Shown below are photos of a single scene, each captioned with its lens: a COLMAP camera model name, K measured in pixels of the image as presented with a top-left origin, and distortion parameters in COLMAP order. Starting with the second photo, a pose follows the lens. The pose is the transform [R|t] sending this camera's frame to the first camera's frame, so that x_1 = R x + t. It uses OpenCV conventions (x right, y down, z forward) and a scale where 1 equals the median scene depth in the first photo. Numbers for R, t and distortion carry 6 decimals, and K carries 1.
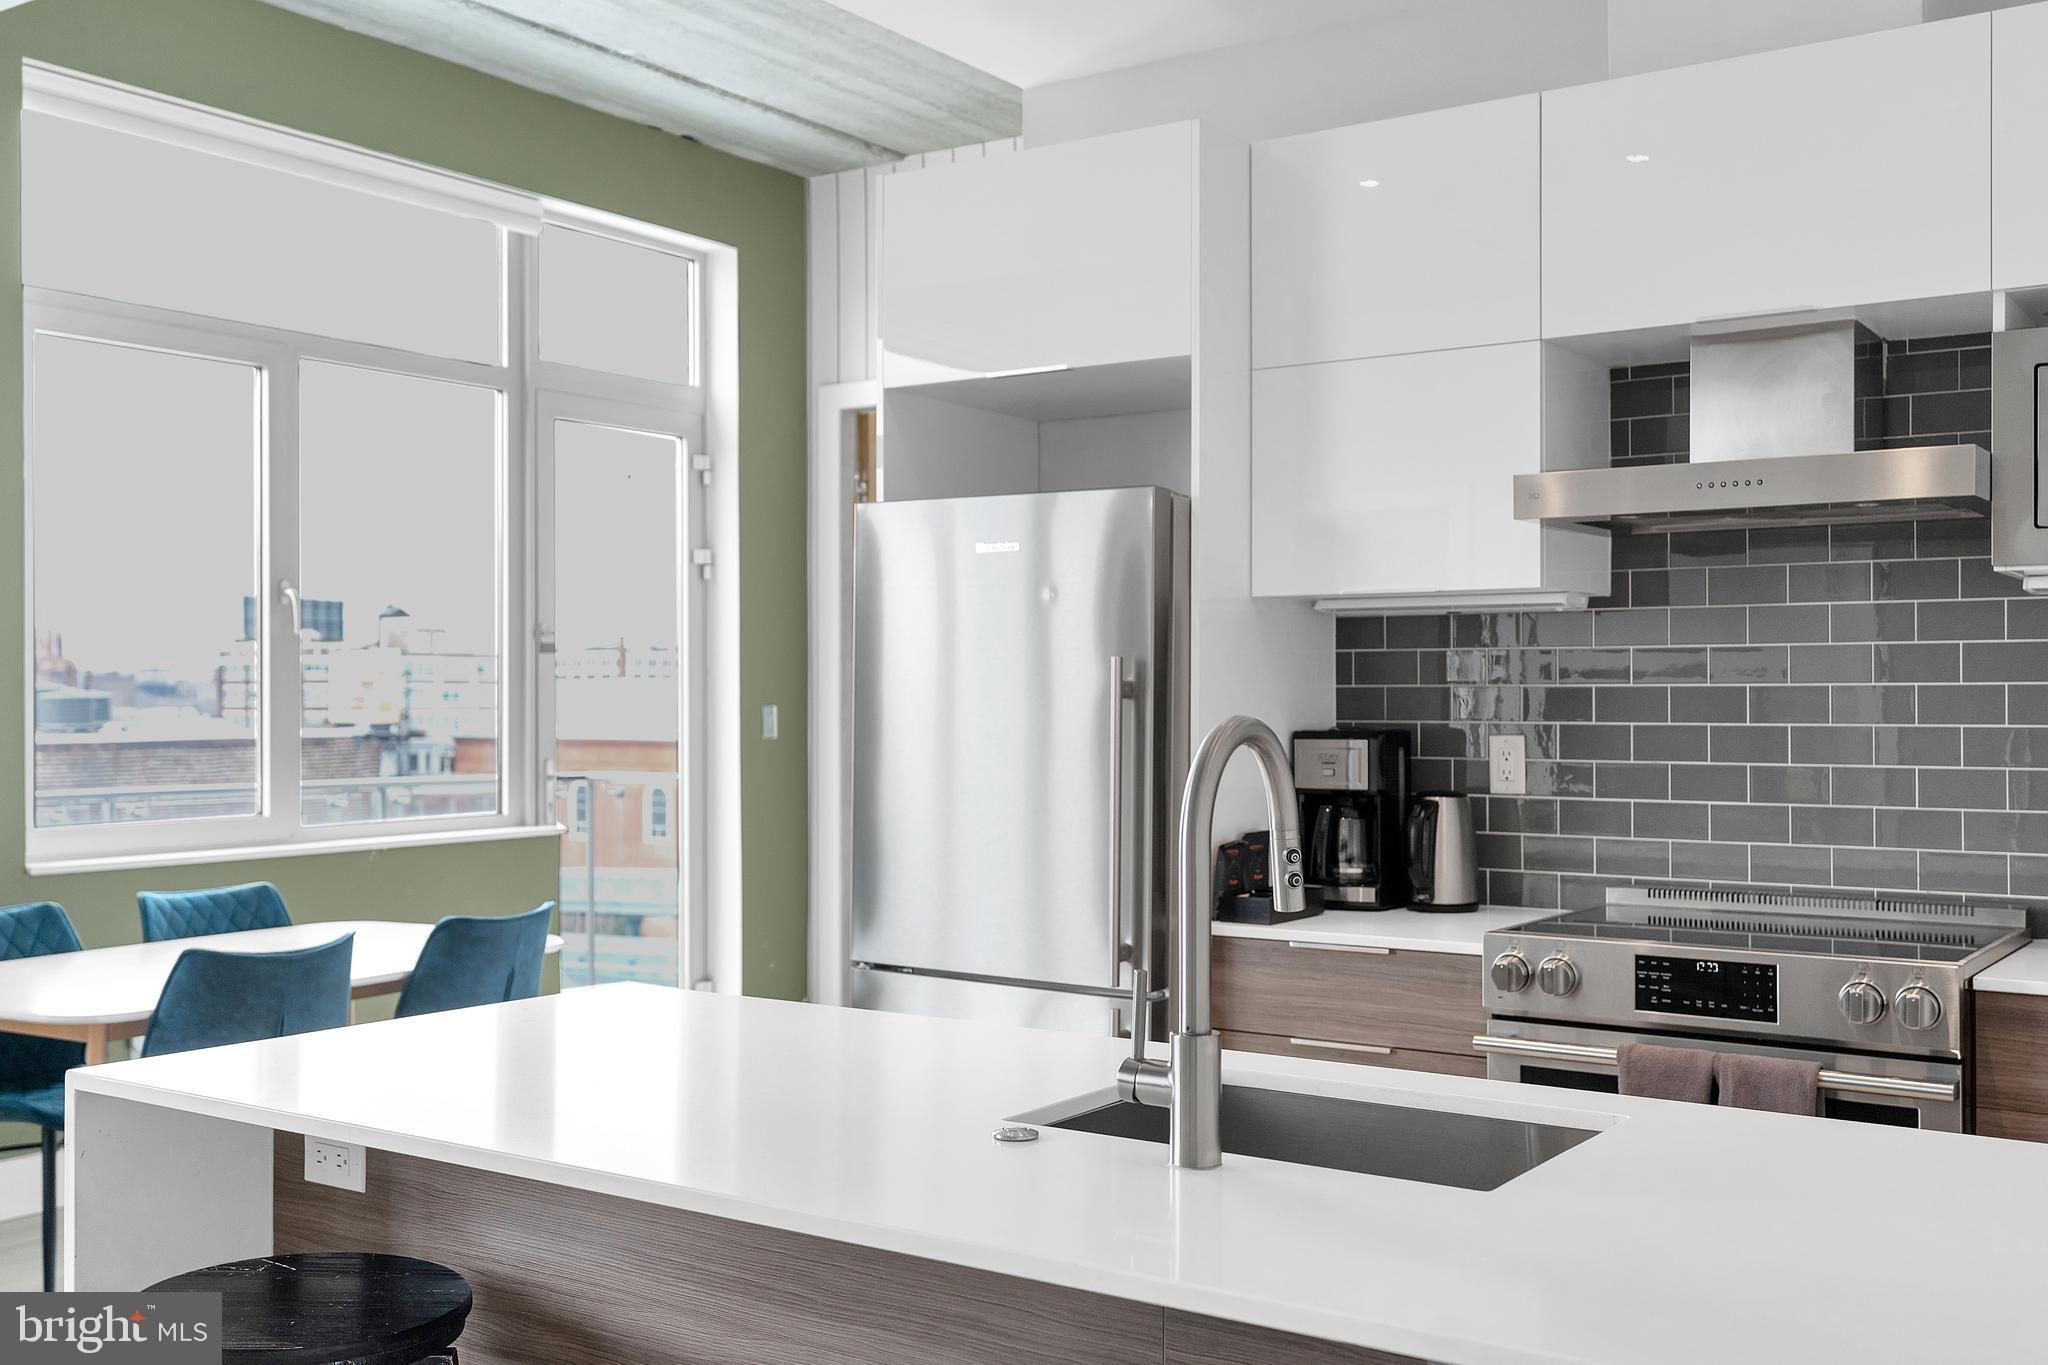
lens RADIAL K [[2017.6, 0, 1013.5], [0, 2017.6, 700.7], [0, 0, 1]] dist [0.004306, -0.000458]
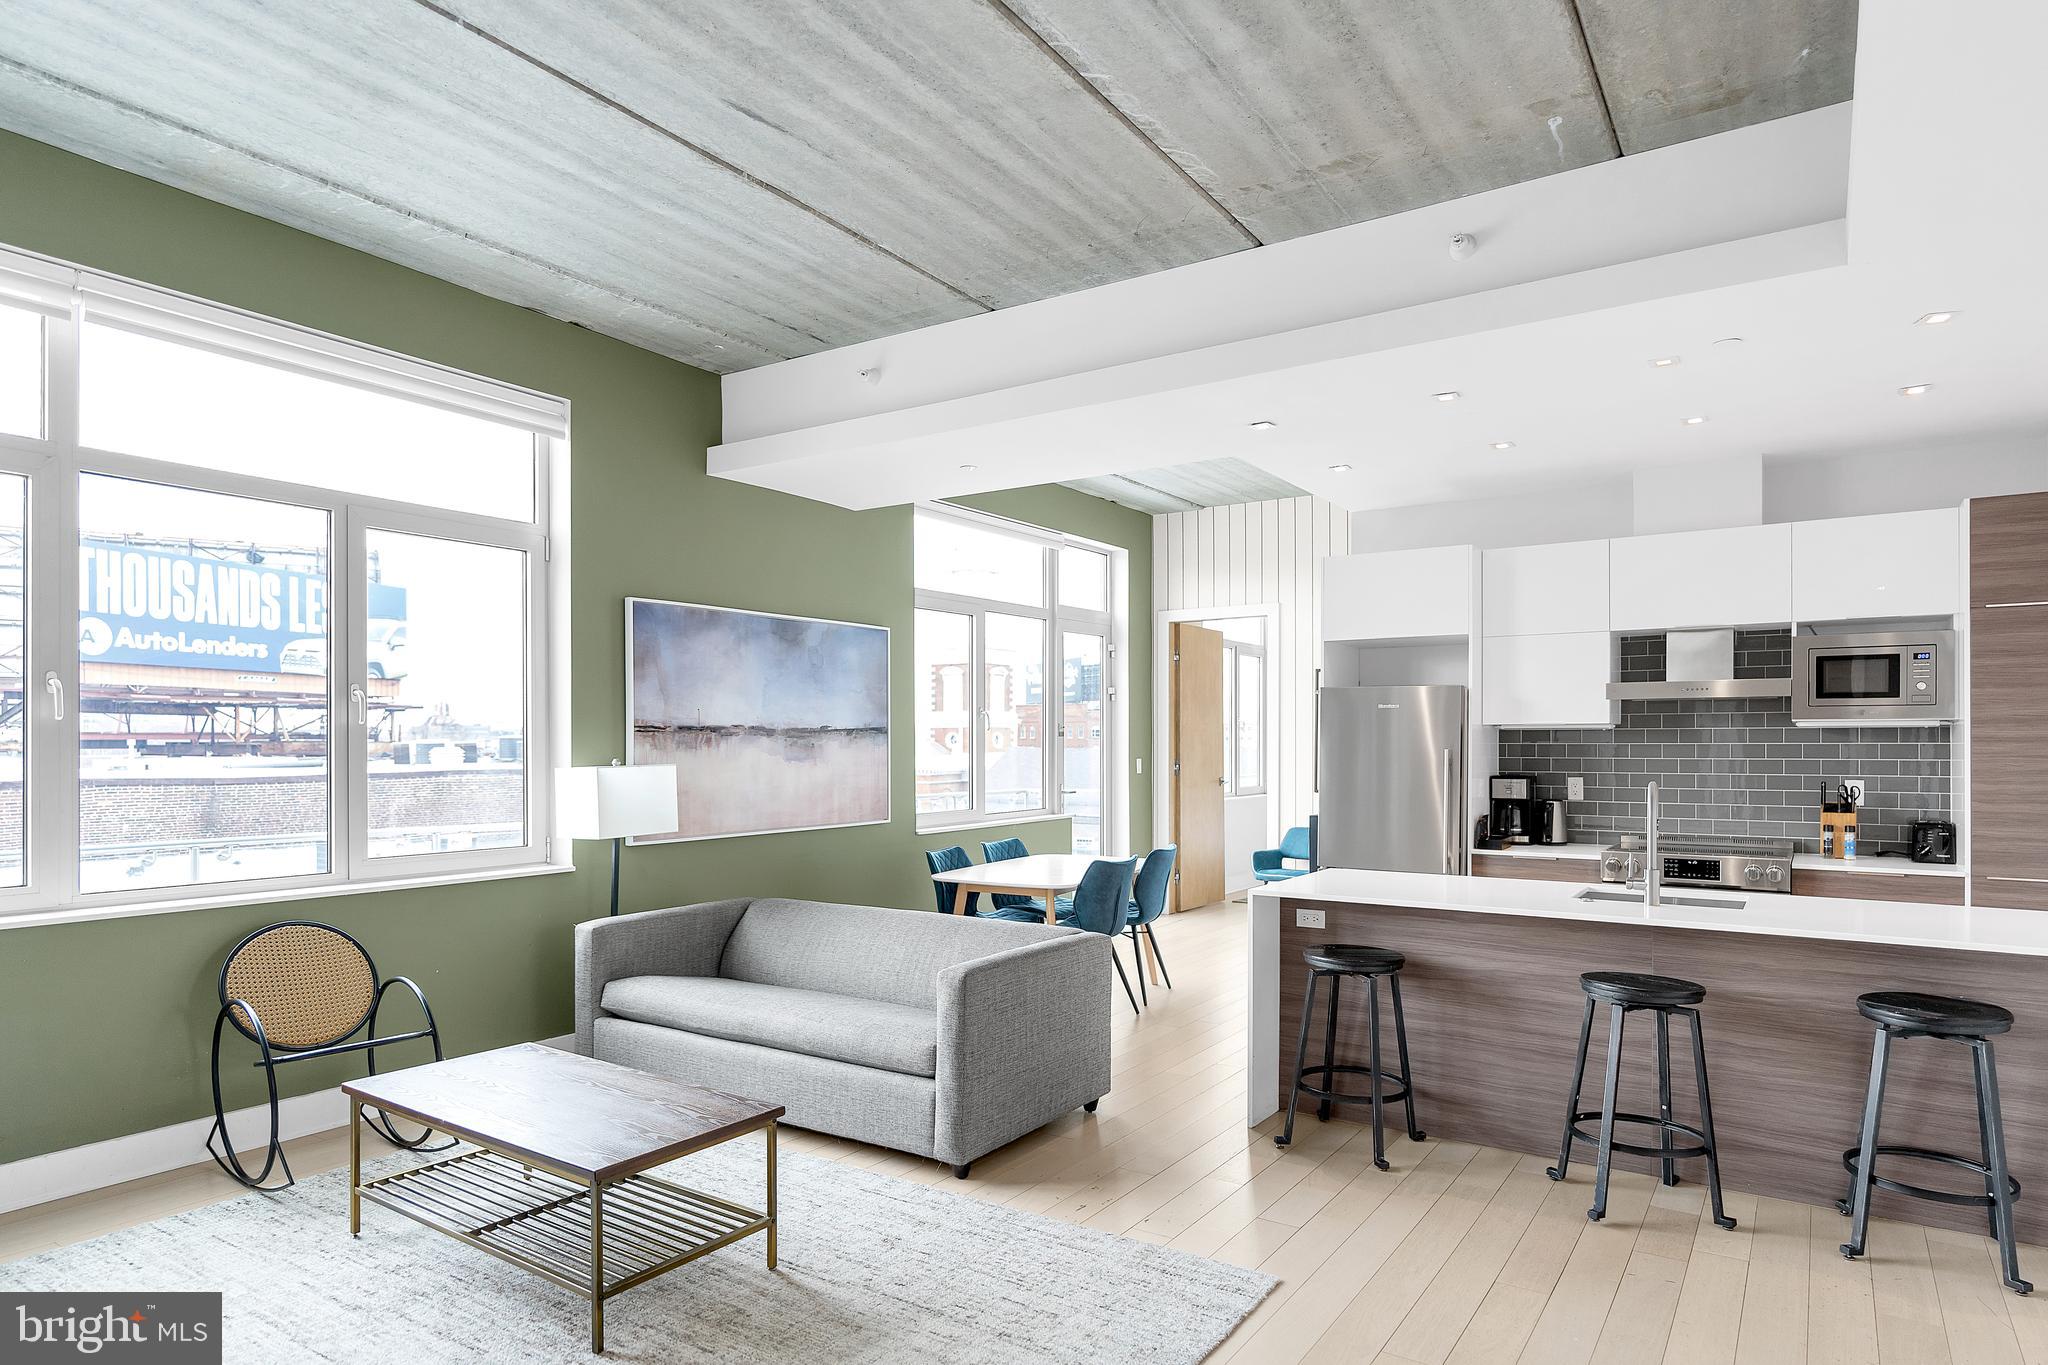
lens RADIAL K [[1183.3, 0, 1019.6], [0, 1183.3, 742.1], [0, 0, 1]] dist [-0.002372, 0.001217]
pose [[0.999959, -0.003129, 0.008508, -0.527313], [0.003107, 0.999992, 0.002565, -0.037510], [-0.008516, -0.002539, 0.999961, -0.559875]]
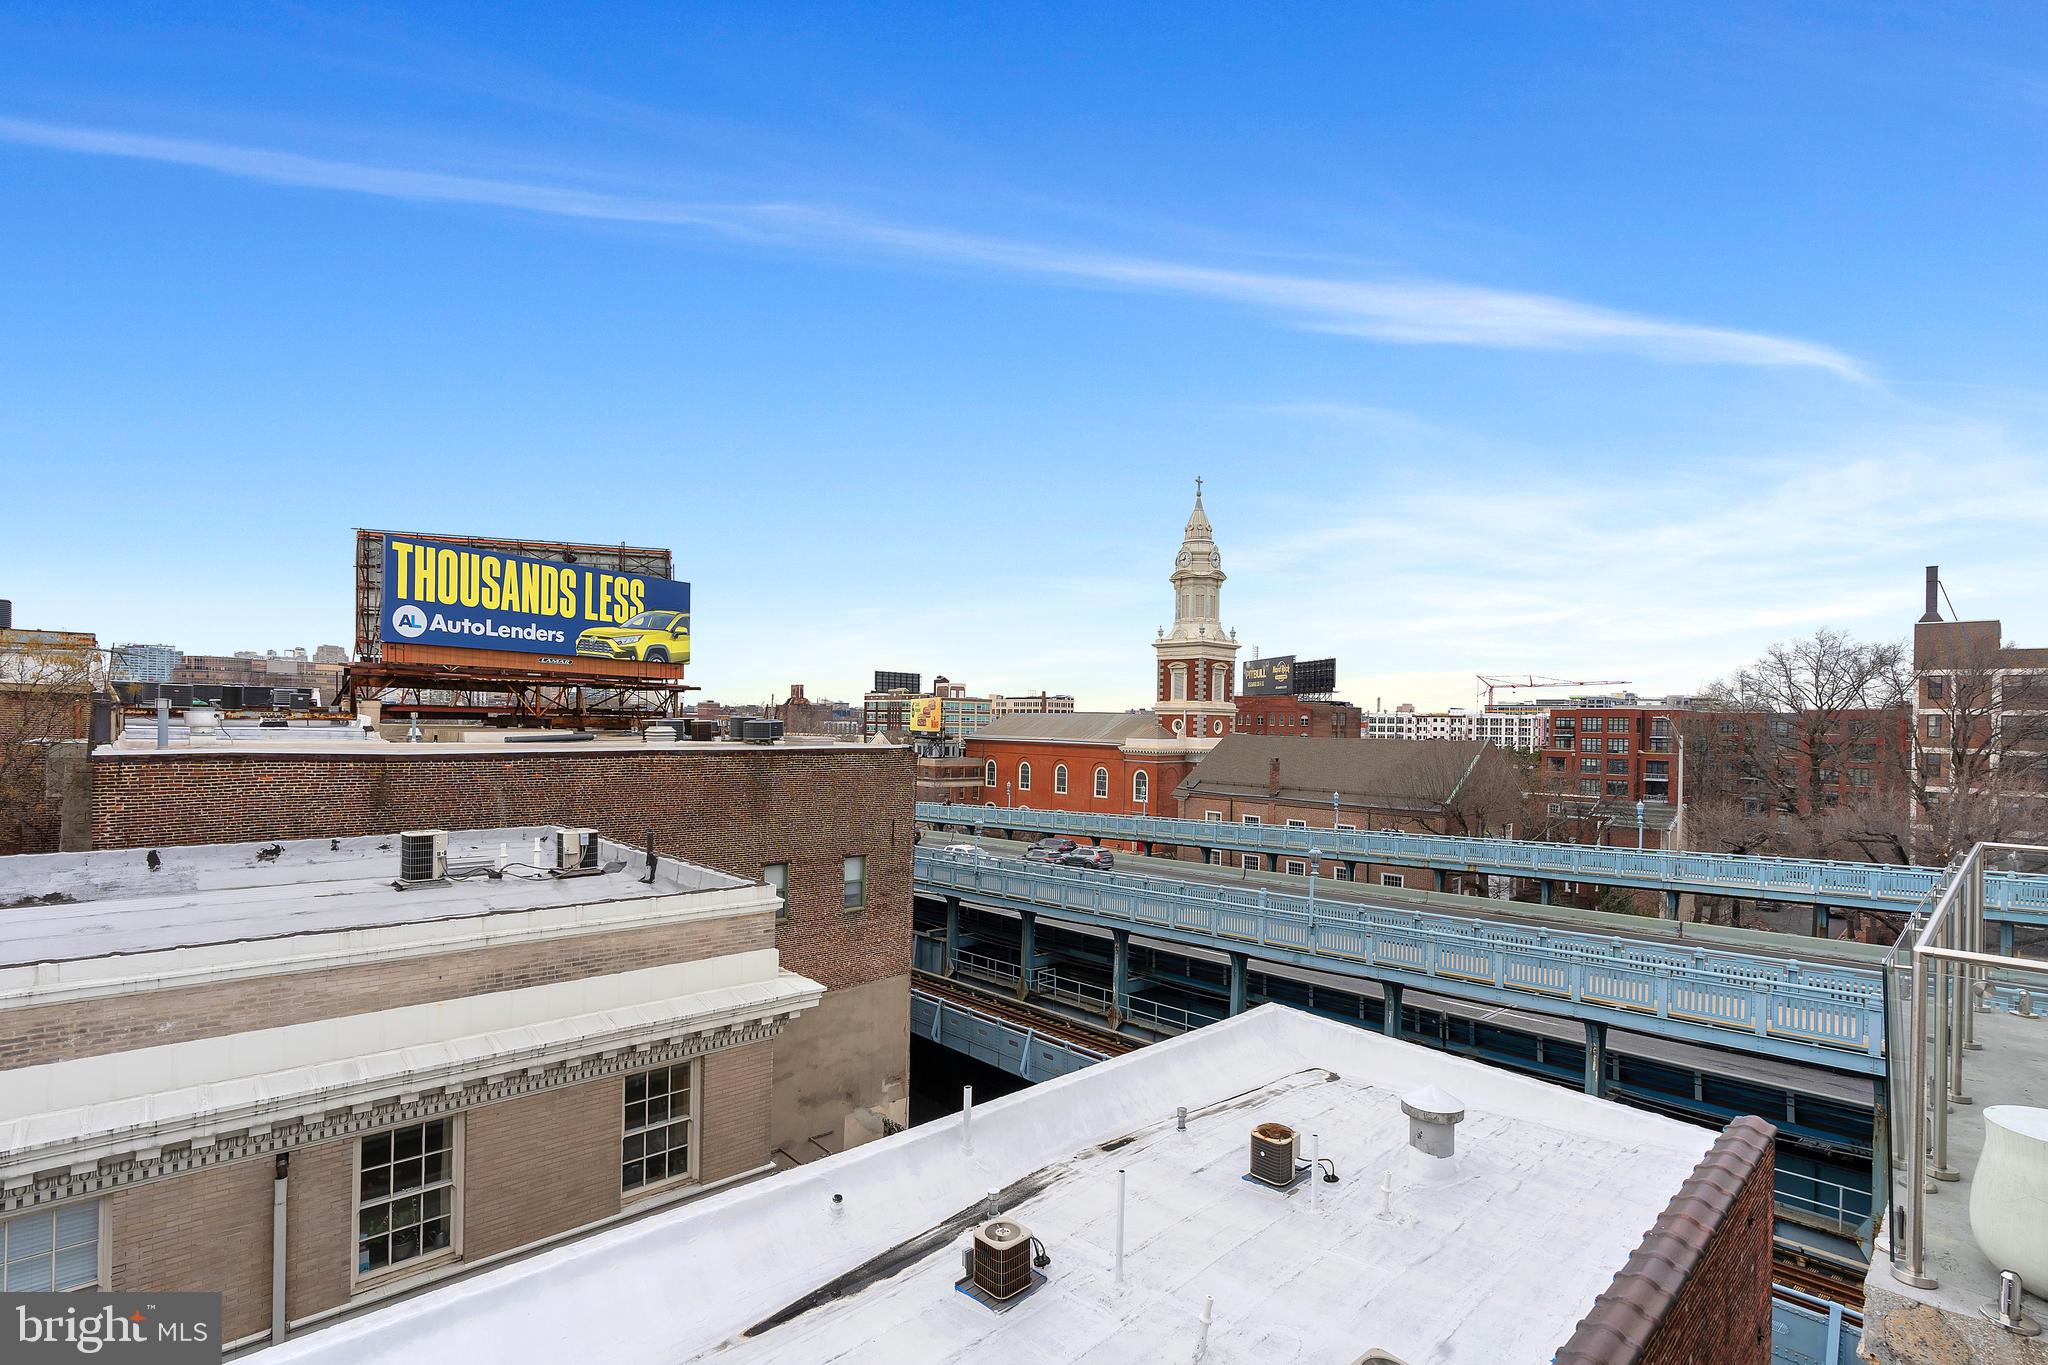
lens RADIAL K [[951.5, 0, 1021.4], [0, 951.5, 724.4], [0, 0, 1]] dist [-0.002492, 0.000737]
pose [[0.977065, 0.018812, -0.212111, -0.544624], [-0.018469, 0.999823, 0.003598, -0.083390], [0.212141, 0.000402, 0.977239, 2.187227]]
